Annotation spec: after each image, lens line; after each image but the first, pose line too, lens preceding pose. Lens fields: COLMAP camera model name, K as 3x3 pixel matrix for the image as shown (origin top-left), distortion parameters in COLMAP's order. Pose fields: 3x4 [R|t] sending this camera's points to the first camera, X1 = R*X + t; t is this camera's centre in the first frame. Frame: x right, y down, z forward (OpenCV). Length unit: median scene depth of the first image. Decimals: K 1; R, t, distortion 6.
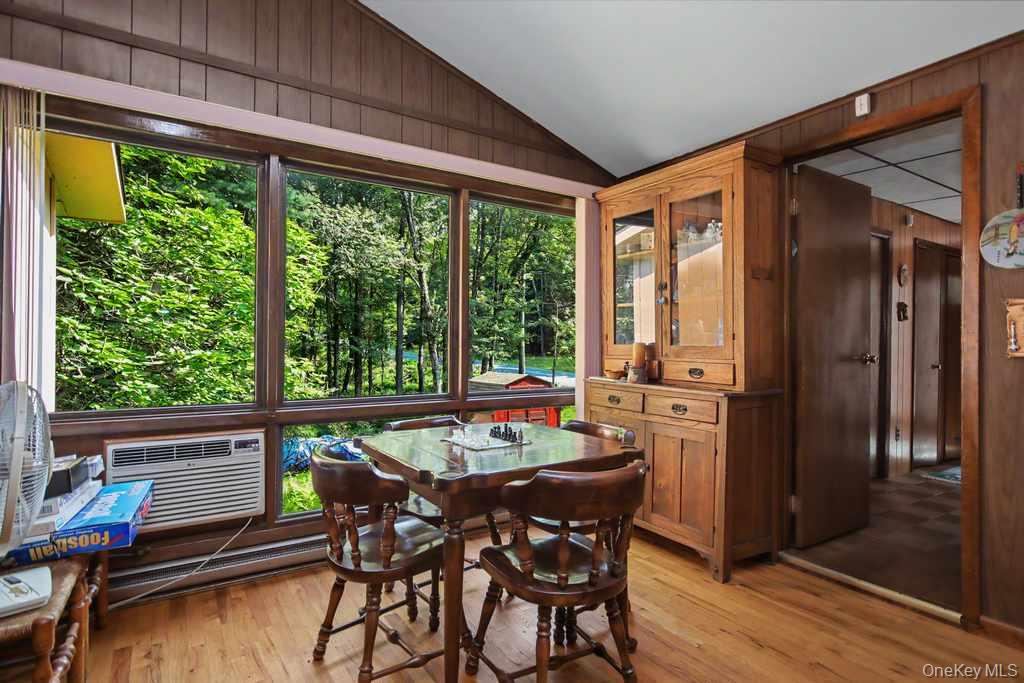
lens RADIAL K [[538.3, 0, 516.5], [0, 538.3, 340.9], [0, 0, 1]] dist [-0.002812, -0.000773]
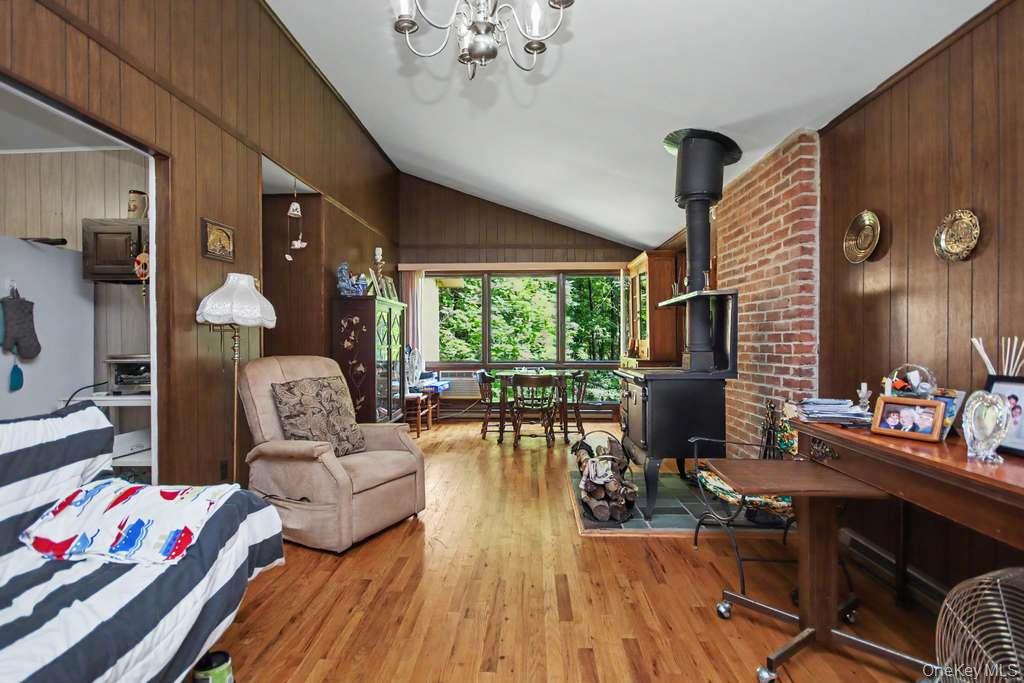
lens RADIAL K [[486.1, 0, 513.0], [0, 486.1, 340.7], [0, 0, 1]] dist [0.001272, -0.000027]
pose [[0.818963, -0.004808, -0.573826, 1.137158], [0.008547, 0.999956, 0.003820, 0.000191], [0.573783, -0.008033, 0.818968, -1.022865]]
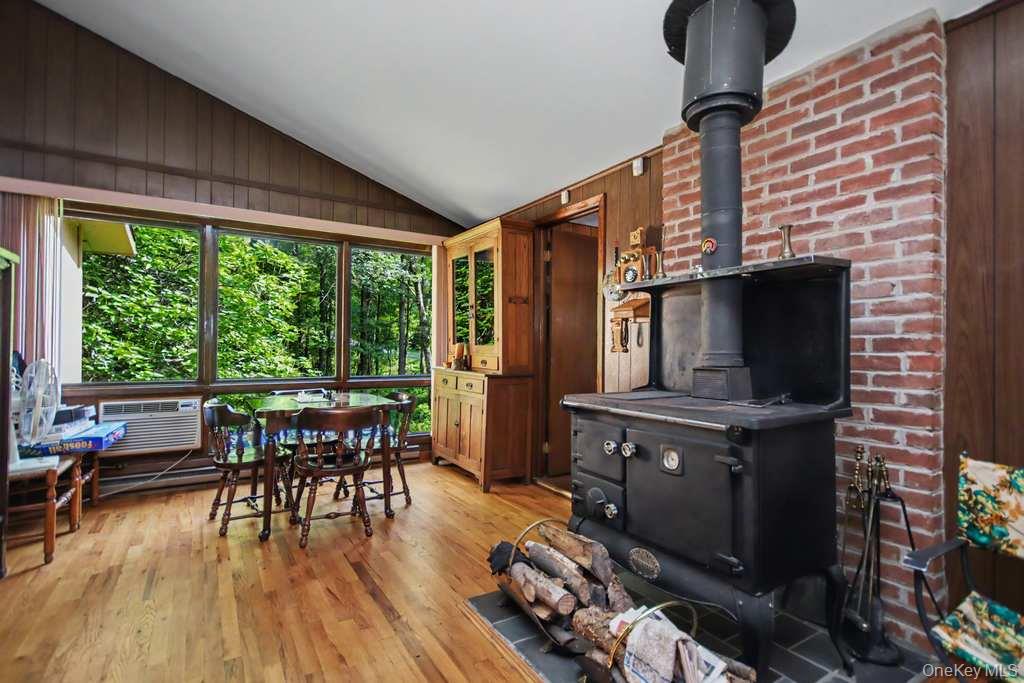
lens RADIAL K [[492.5, 0, 515.8], [0, 492.5, 343.7], [0, 0, 1]] dist [0.002850, -0.000167]
pose [[0.999928, 0.003658, -0.011419, 0.485037], [-0.003646, 0.999993, 0.001091, 0.002208], [0.011423, -0.001049, 0.999934, -0.464097]]
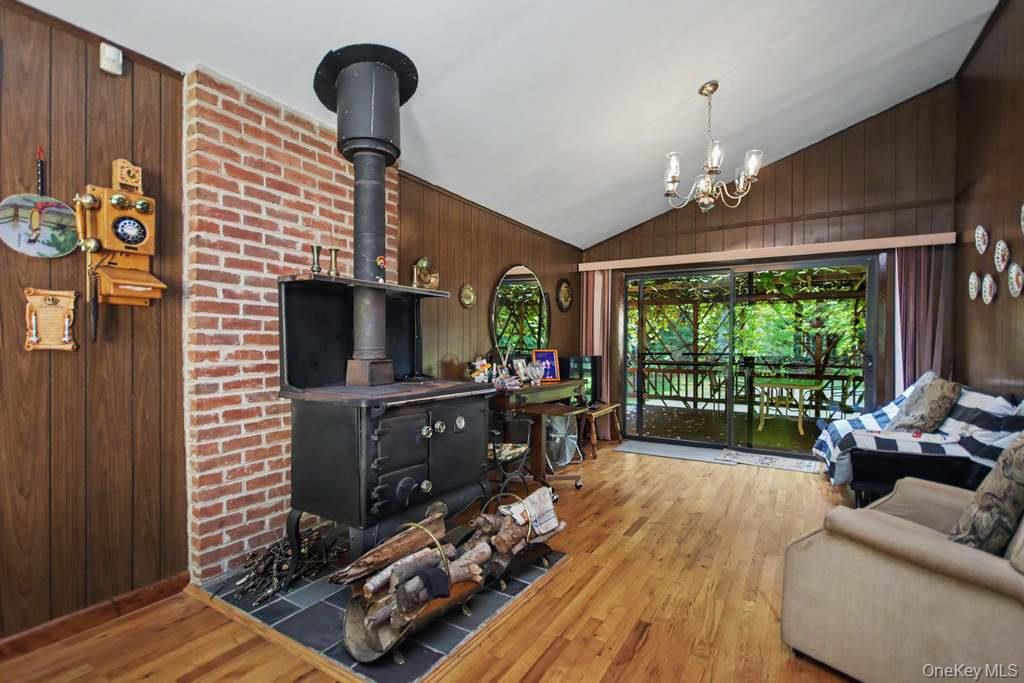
lens RADIAL K [[477.9, 0, 511.6], [0, 477.9, 349.2], [0, 0, 1]] dist [0.000412, -0.000094]
pose [[-0.436043, -0.015943, 0.899785, -0.165816], [-0.017902, 0.999799, 0.009040, 0.005327], [-0.899748, -0.012166, -0.436241, 0.476330]]
